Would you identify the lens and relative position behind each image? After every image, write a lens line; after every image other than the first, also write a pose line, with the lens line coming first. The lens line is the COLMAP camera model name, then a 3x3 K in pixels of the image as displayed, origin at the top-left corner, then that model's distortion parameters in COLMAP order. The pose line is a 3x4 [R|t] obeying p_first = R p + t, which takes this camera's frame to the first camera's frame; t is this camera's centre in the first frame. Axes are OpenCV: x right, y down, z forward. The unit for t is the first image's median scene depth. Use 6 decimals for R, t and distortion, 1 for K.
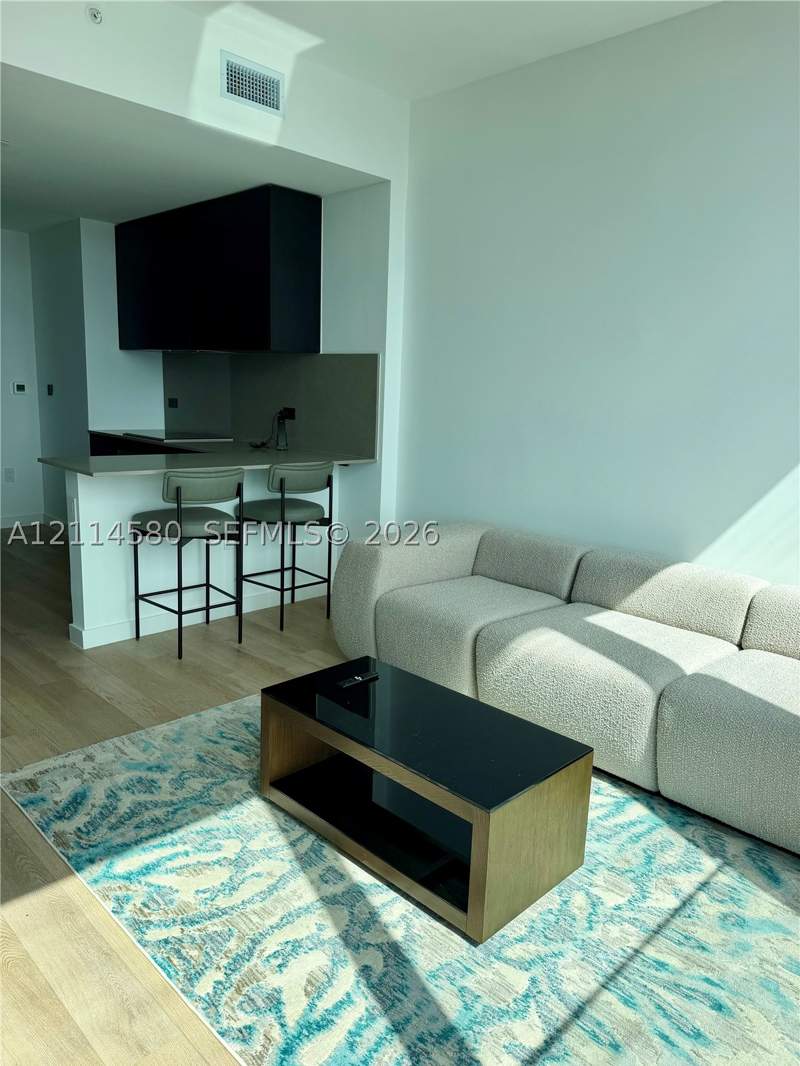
lens RADIAL K [[743.5, 0, 403.4], [0, 743.5, 517.3], [0, 0, 1]] dist [0.087301, -0.123184]
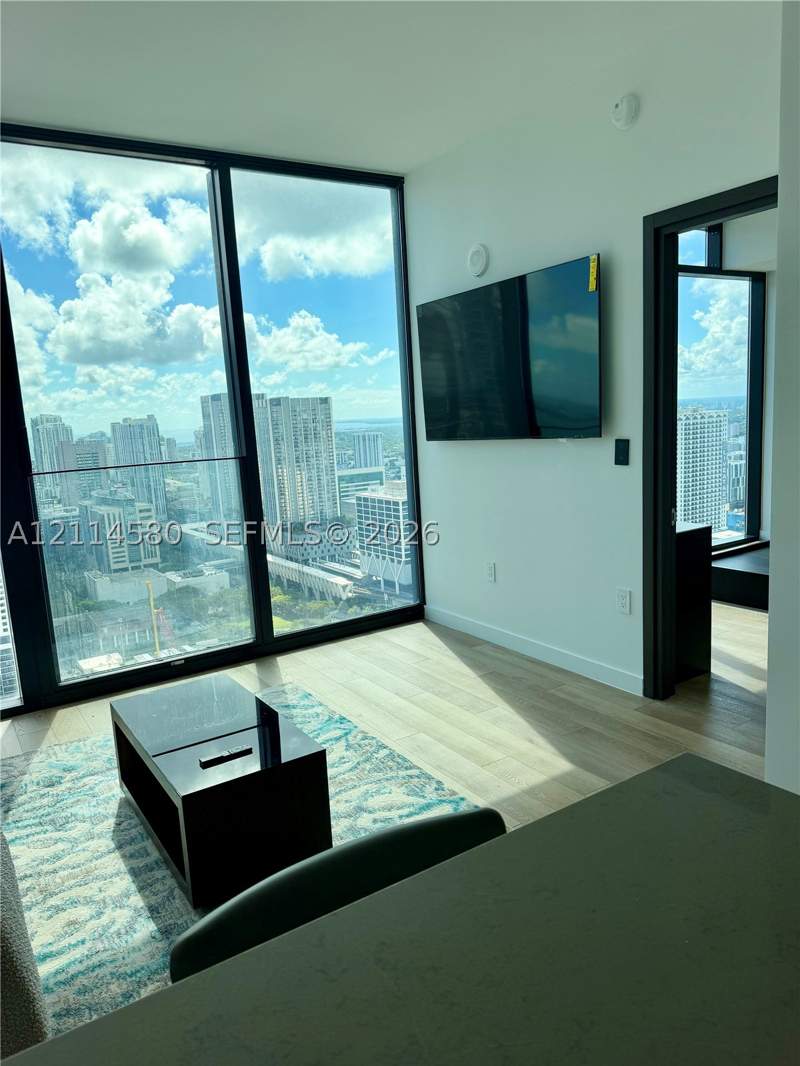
lens RADIAL K [[743.5, 0, 403.4], [0, 743.5, 517.3], [0, 0, 1]] dist [0.087301, -0.123184]
pose [[-0.977604, -0.010603, 0.210186, -0.584215], [0.060189, 0.942927, 0.327516, -0.453412], [-0.201663, 0.332832, -0.921171, 2.106084]]
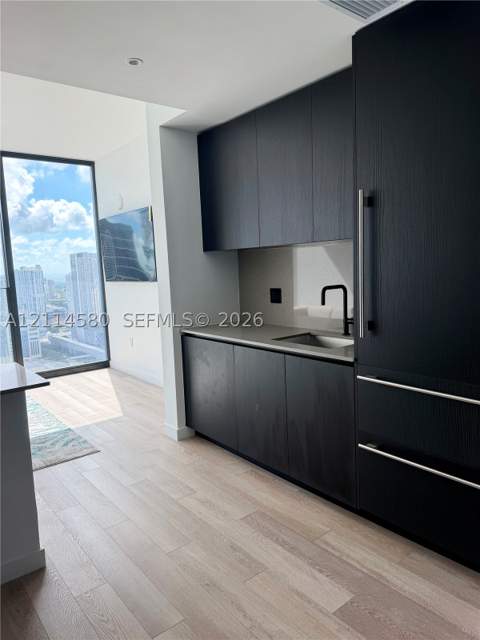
lens RADIAL K [[453.7, 0, 252.7], [0, 453.7, 320.1], [0, 0, 1]] dist [0.009404, 0.000684]
pose [[-0.995066, -0.021396, 0.096881, -1.431217], [0.009525, 0.951359, 0.307938, -0.594410], [-0.098757, 0.307342, -0.946461, 2.705065]]
